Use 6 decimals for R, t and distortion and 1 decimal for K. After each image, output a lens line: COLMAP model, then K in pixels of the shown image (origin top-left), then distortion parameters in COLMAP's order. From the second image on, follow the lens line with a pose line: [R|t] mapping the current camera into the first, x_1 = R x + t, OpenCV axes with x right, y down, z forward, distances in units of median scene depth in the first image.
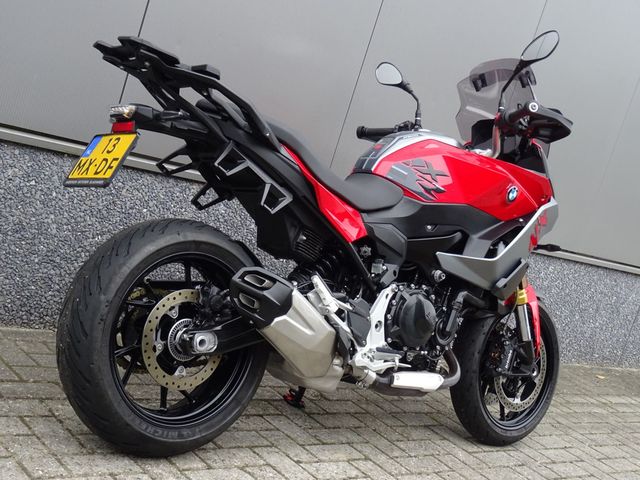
lens RADIAL K [[935.6, 0, 320.4], [0, 935.6, 237.8], [0, 0, 1]] dist [-0.035432, 0.000000]
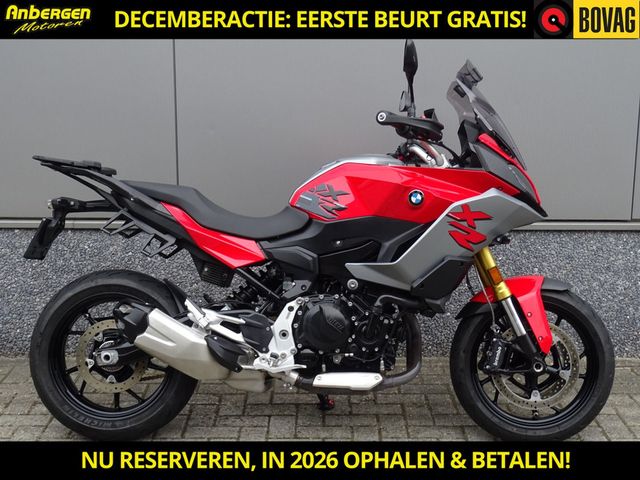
lens RADIAL K [[935.6, 0, 320.4], [0, 935.6, 241.7], [0, 0, 1]] dist [-0.035432, 0.000000]
pose [[0.714750, -0.151056, -0.682872, 0.899480], [0.124485, 0.988283, -0.088320, 0.087205], [0.688212, -0.021881, 0.725179, 0.179940]]
